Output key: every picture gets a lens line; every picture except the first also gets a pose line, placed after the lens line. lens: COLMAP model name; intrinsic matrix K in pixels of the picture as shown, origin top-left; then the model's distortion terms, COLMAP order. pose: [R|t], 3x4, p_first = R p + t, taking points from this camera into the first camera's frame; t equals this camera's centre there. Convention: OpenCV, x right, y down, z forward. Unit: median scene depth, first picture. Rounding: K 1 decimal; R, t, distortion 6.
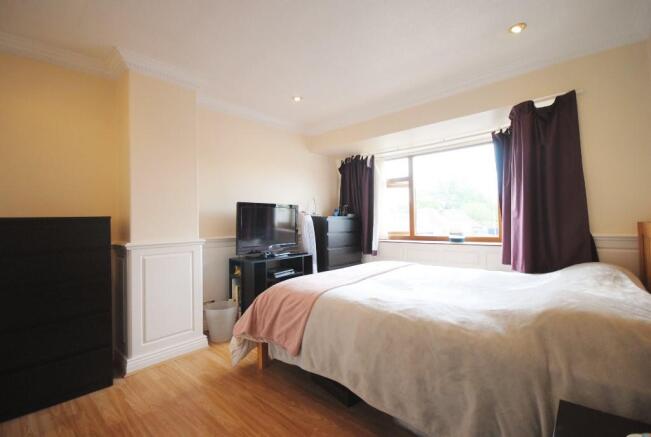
lens RADIAL K [[289.5, 0, 328.9], [0, 289.5, 217.9], [0, 0, 1]] dist [-0.000939, -0.000543]
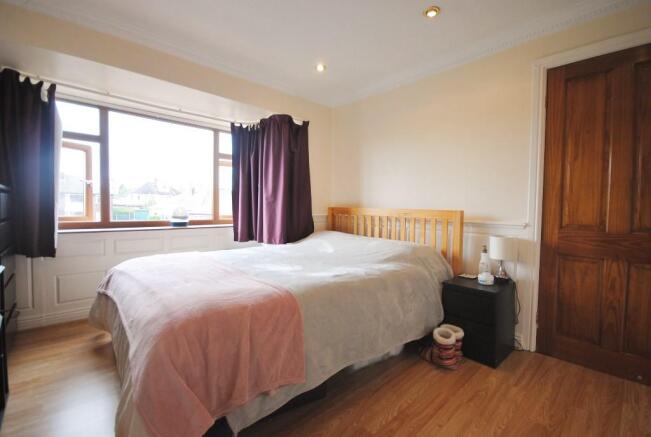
lens RADIAL K [[289.5, 0, 328.9], [0, 289.5, 217.9], [0, 0, 1]] dist [-0.000939, -0.000543]
pose [[0.095525, -0.016860, 0.995284, -0.427383], [-0.028958, 0.999386, 0.019709, 0.025512], [-0.995006, -0.030704, 0.094978, 0.453010]]
